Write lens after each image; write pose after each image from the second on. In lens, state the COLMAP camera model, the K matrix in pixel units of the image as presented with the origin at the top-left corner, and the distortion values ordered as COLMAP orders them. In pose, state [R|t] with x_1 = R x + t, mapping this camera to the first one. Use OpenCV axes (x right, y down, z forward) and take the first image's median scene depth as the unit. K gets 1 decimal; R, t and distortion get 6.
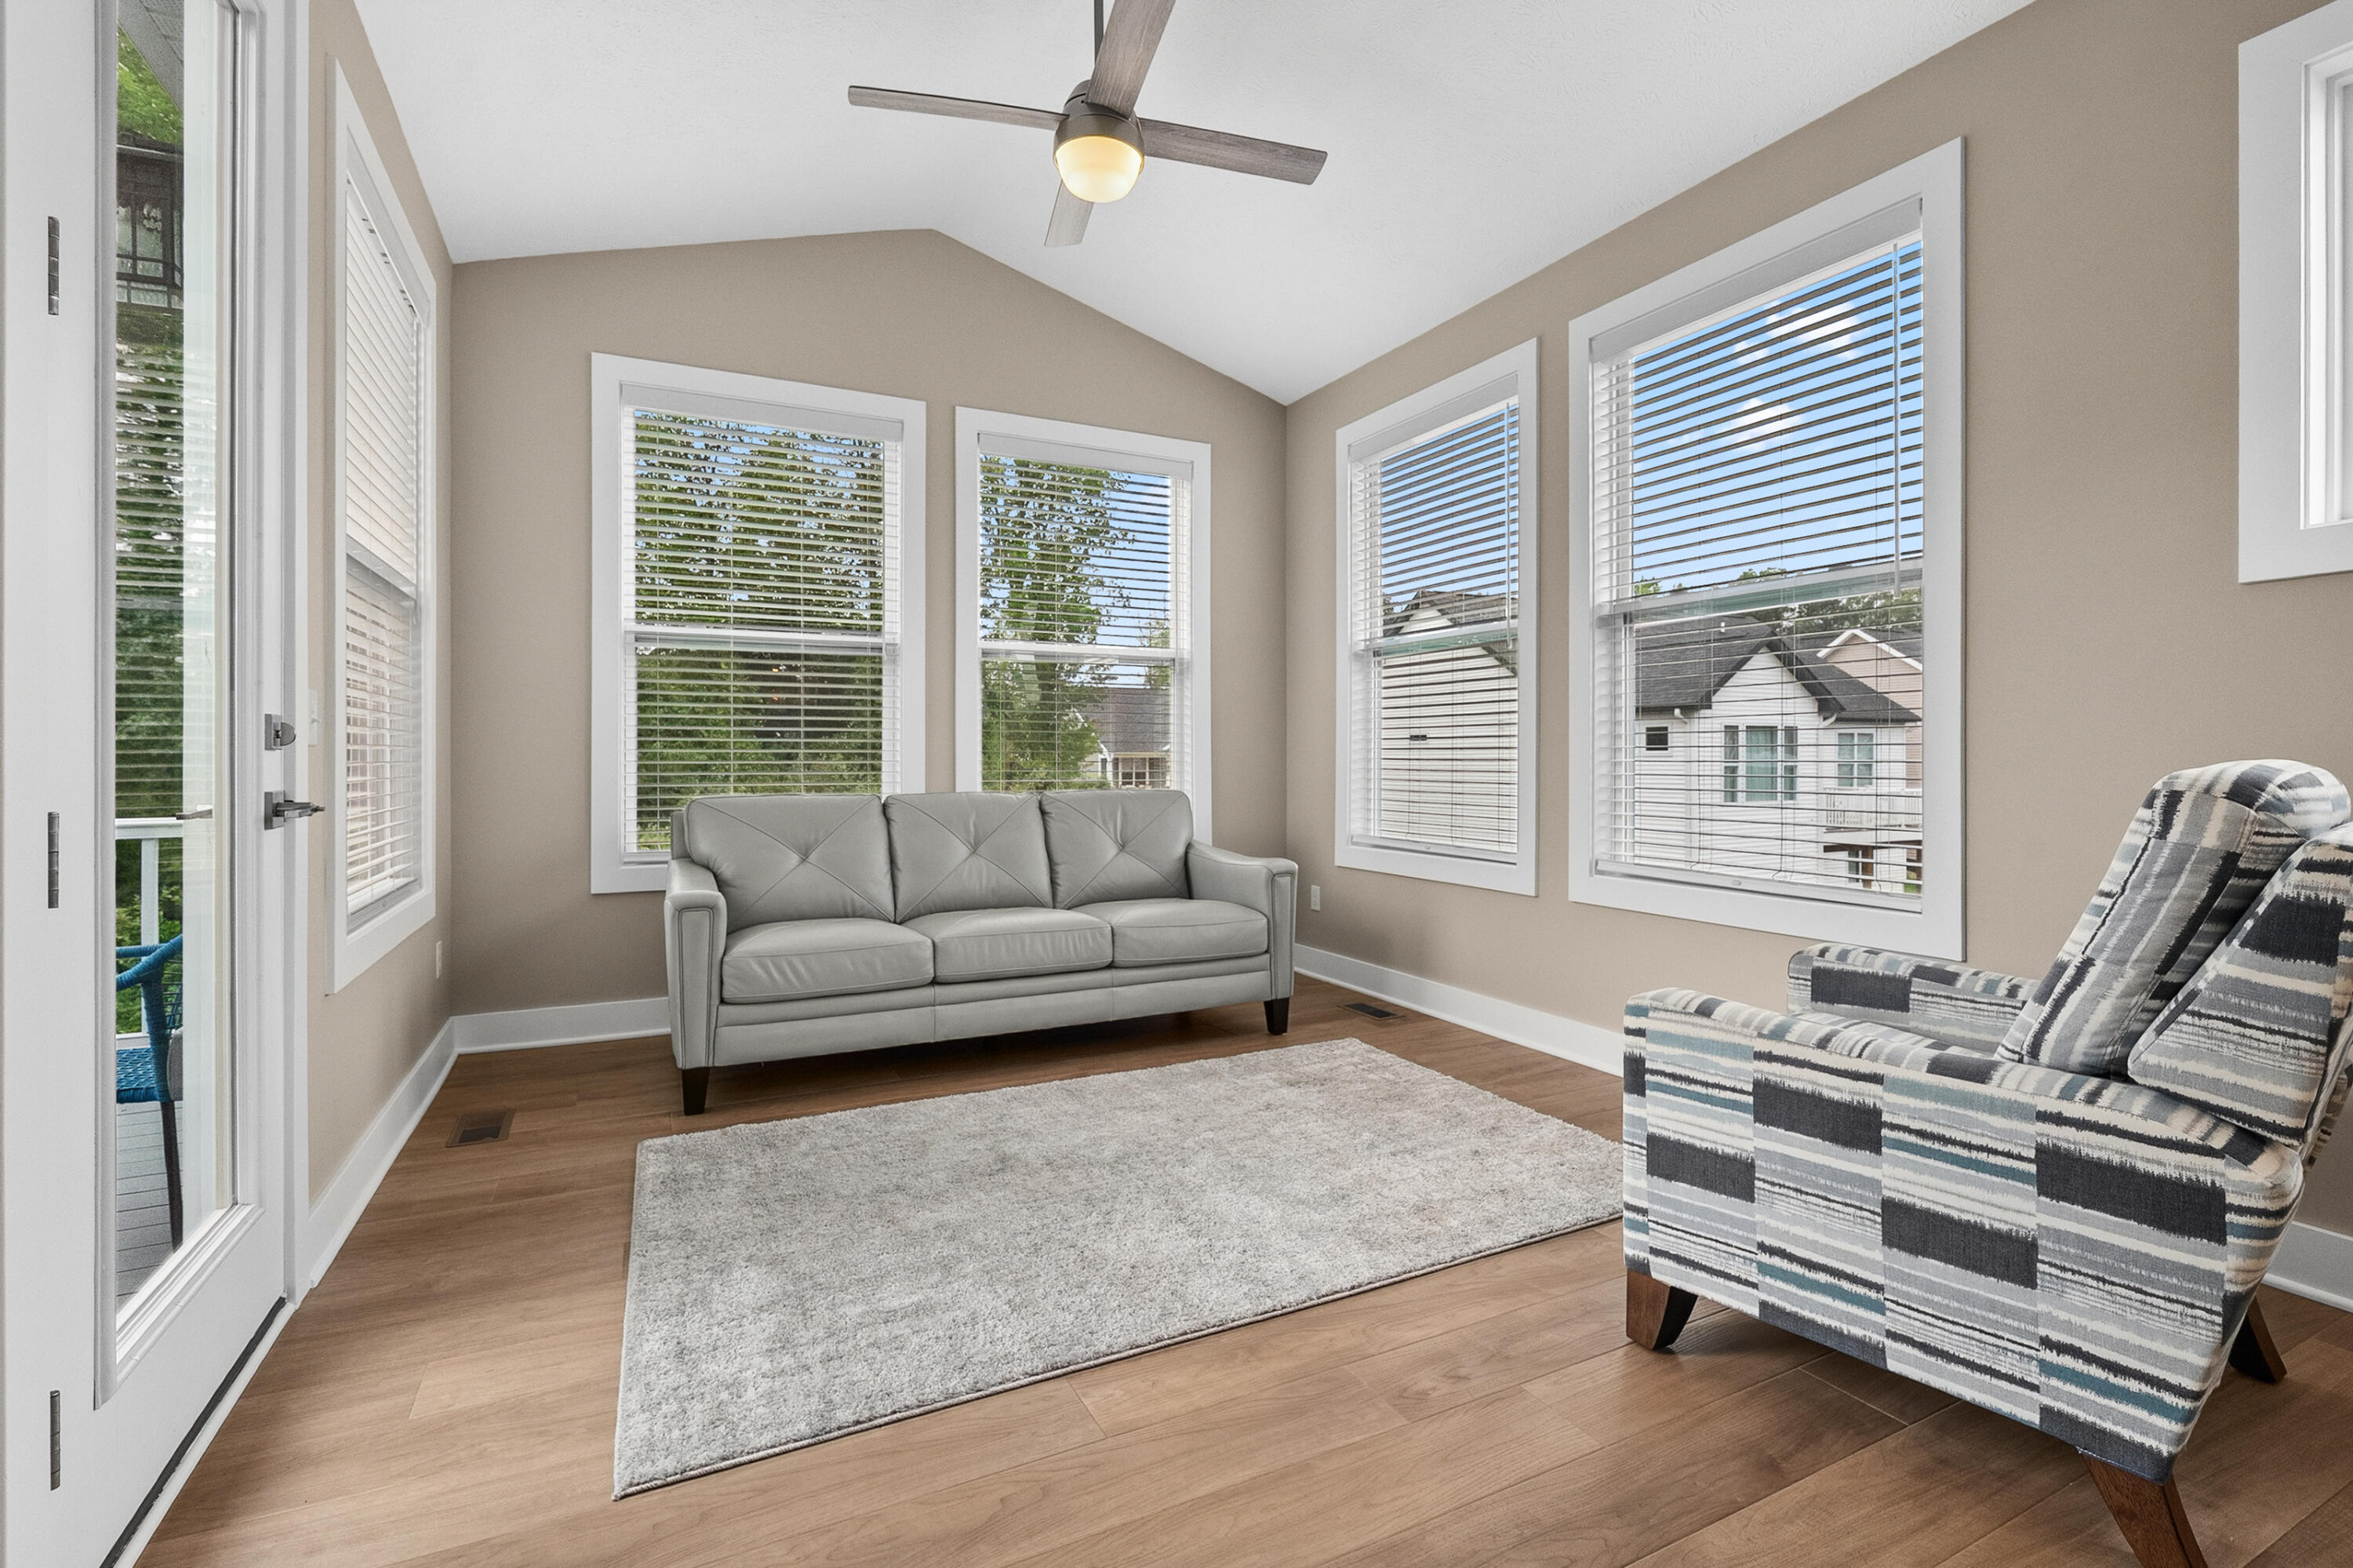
lens RADIAL K [[1078.4, 0, 1185.5], [0, 1078.4, 761.9], [0, 0, 1]] dist [-0.005272, 0.002001]
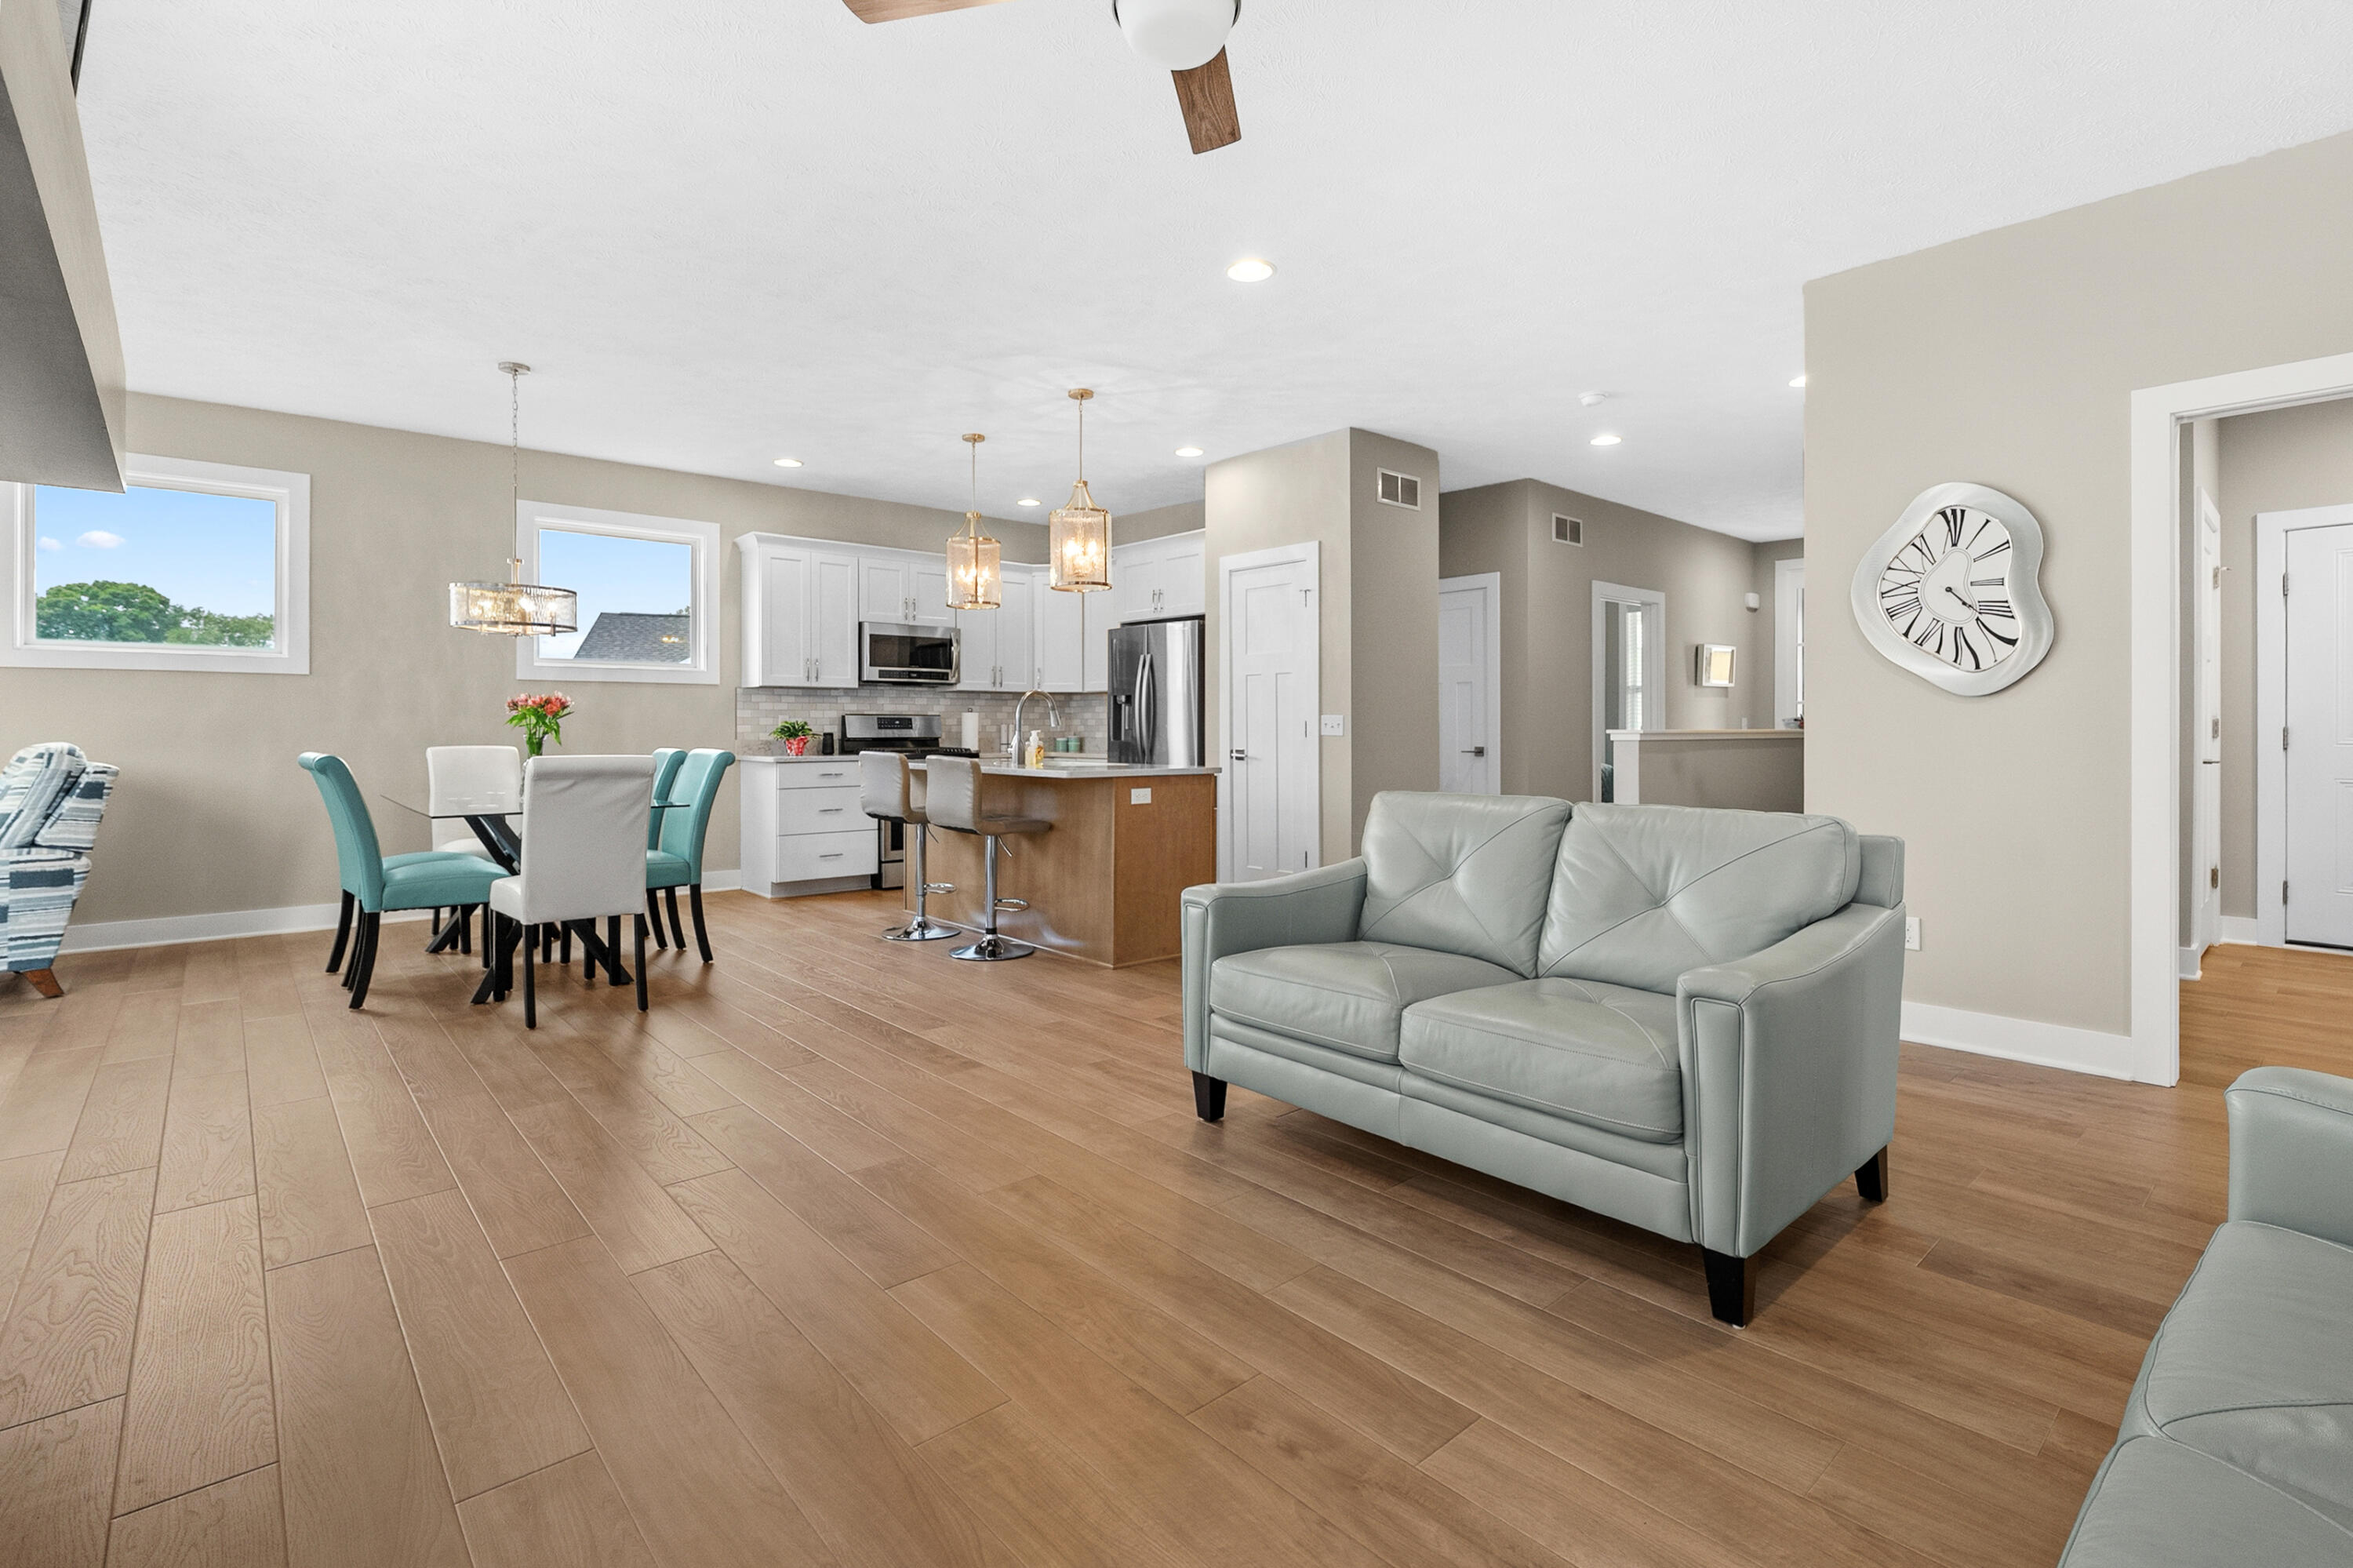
lens RADIAL K [[1078.4, 0, 1169.5], [0, 1078.4, 728.7], [0, 0, 1]] dist [-0.005272, 0.002001]
pose [[-0.245835, 0.004942, 0.969299, -2.578879], [0.003770, 0.999984, -0.004142, -0.015838], [-0.969304, 0.002636, -0.245849, -1.238254]]
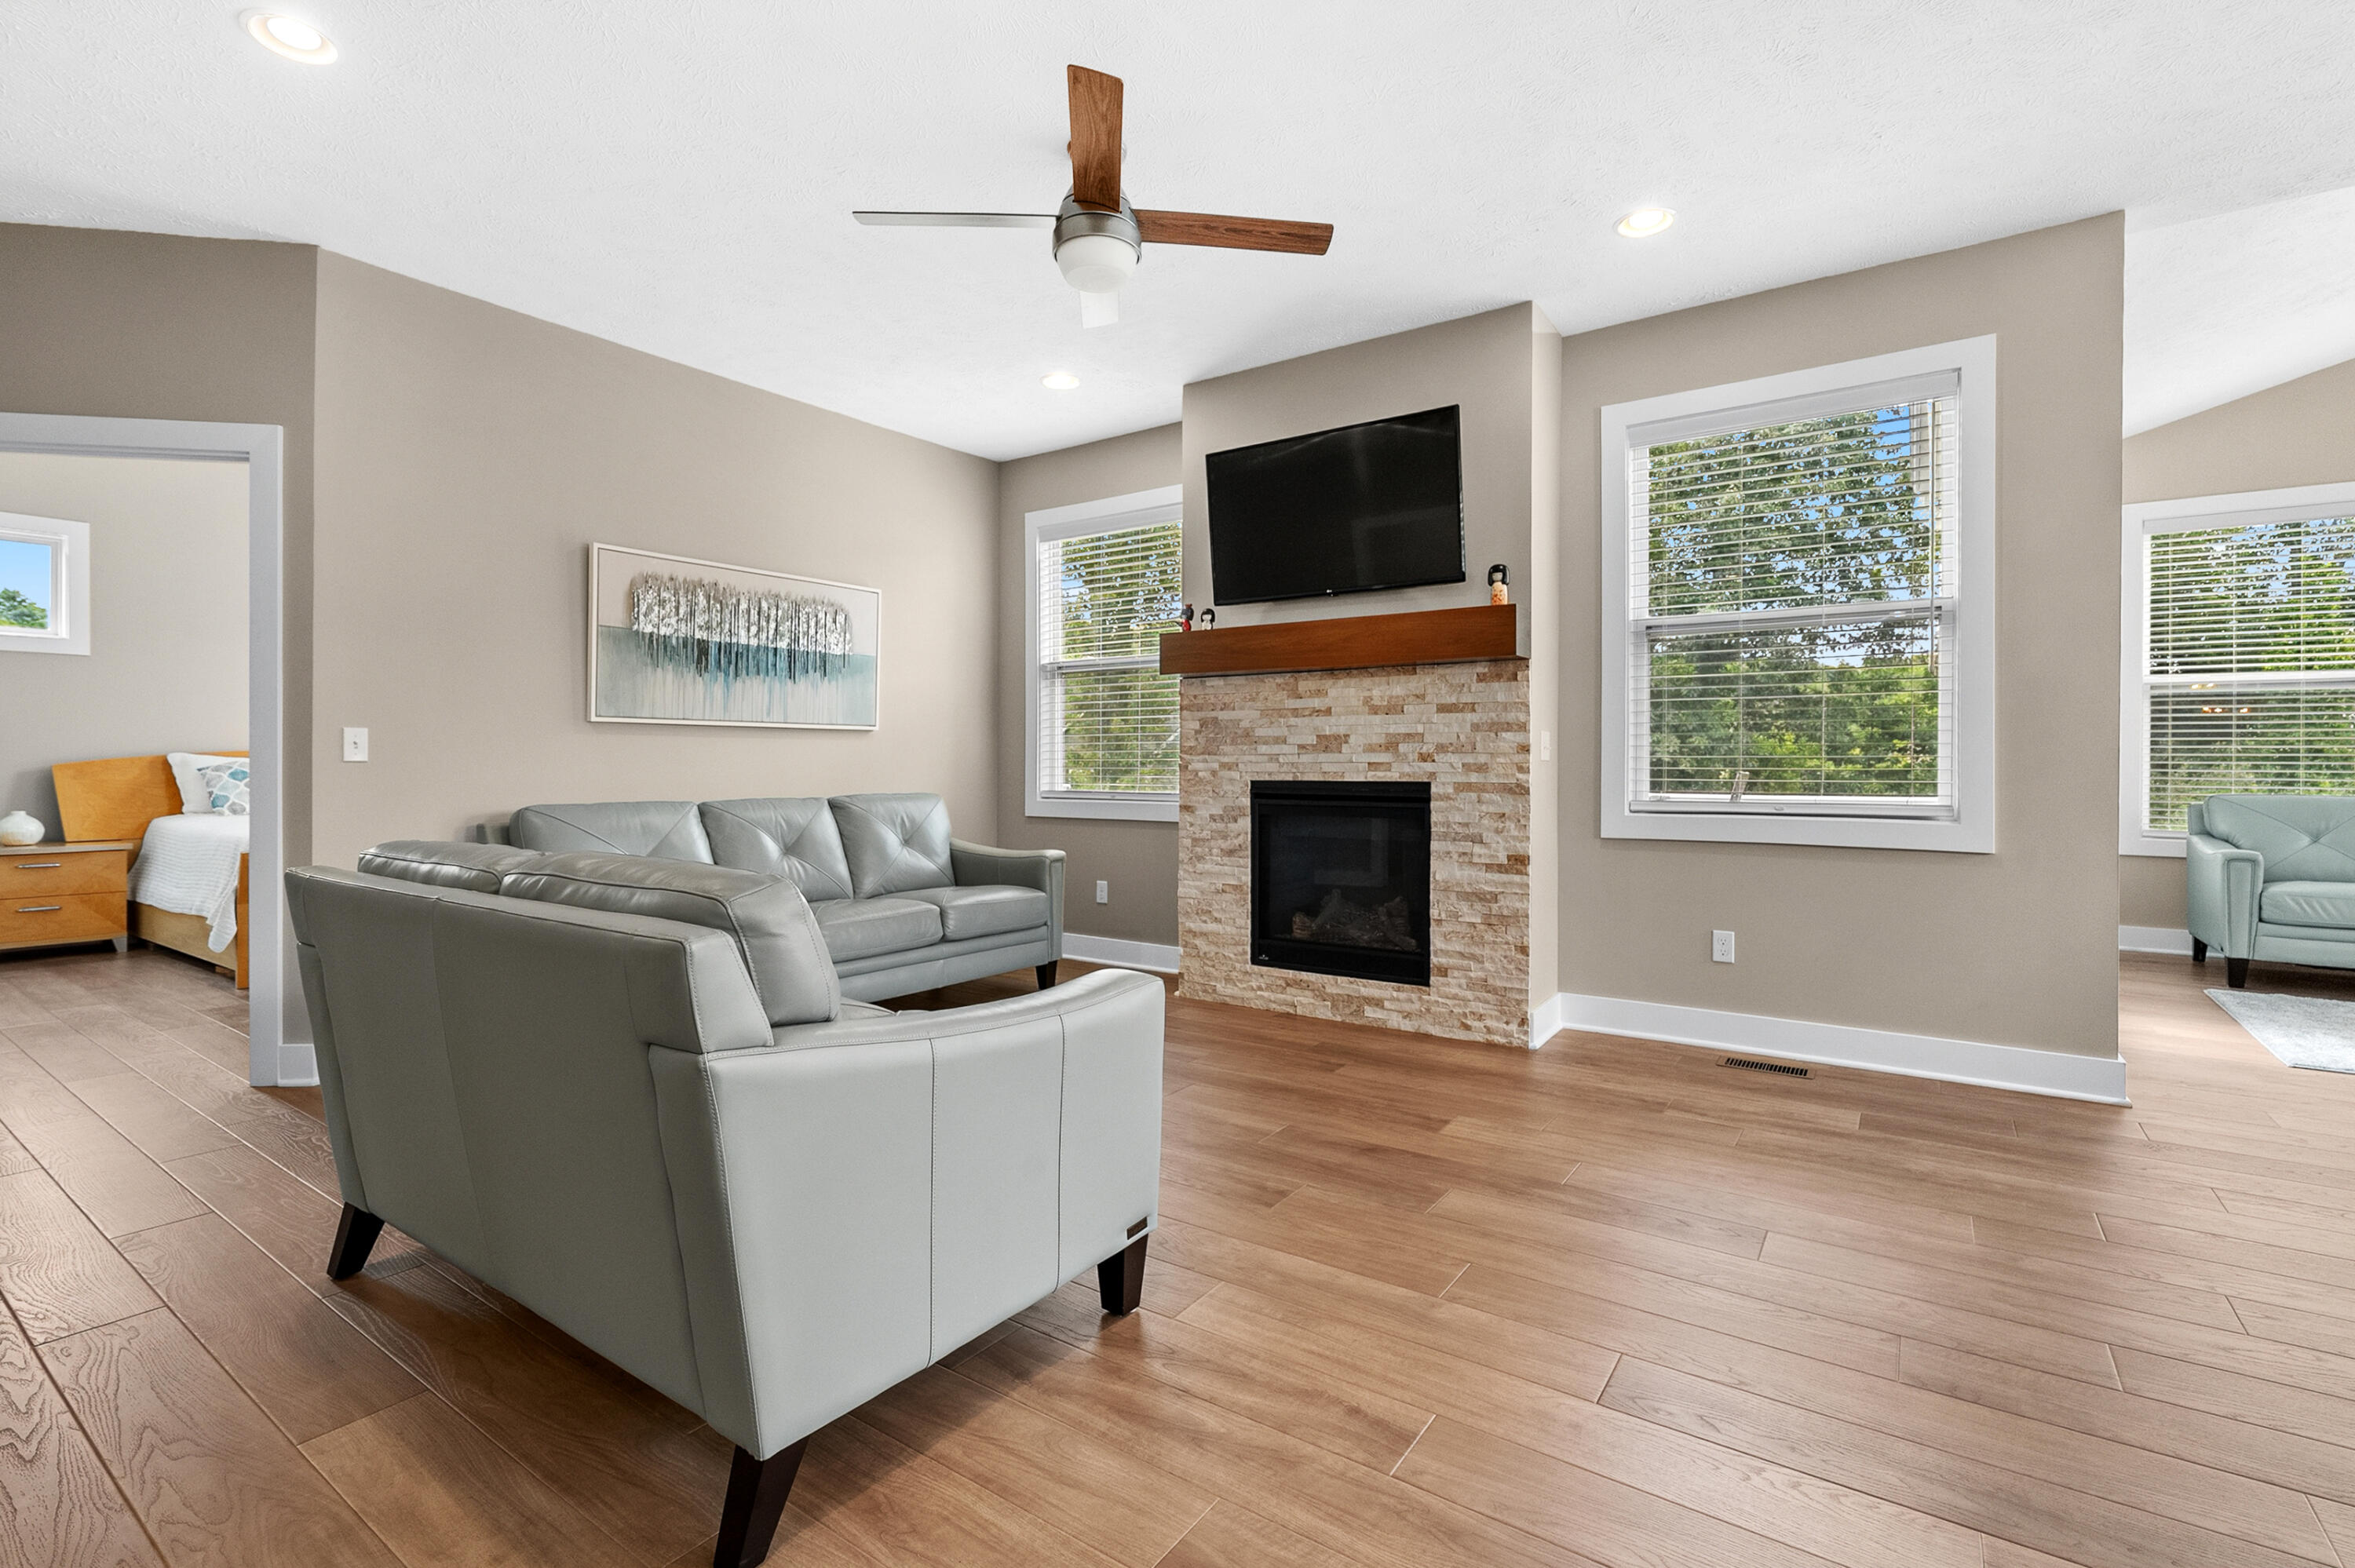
lens RADIAL K [[1079.1, 0, 1193.5], [0, 1079.1, 776.8], [0, 0, 1]] dist [-0.005272, 0.002001]
pose [[0.473961, 0.015280, -0.880413, 0.441116], [-0.006191, 0.999883, 0.014021, -0.003973], [0.880524, -0.001195, 0.473999, -2.318399]]
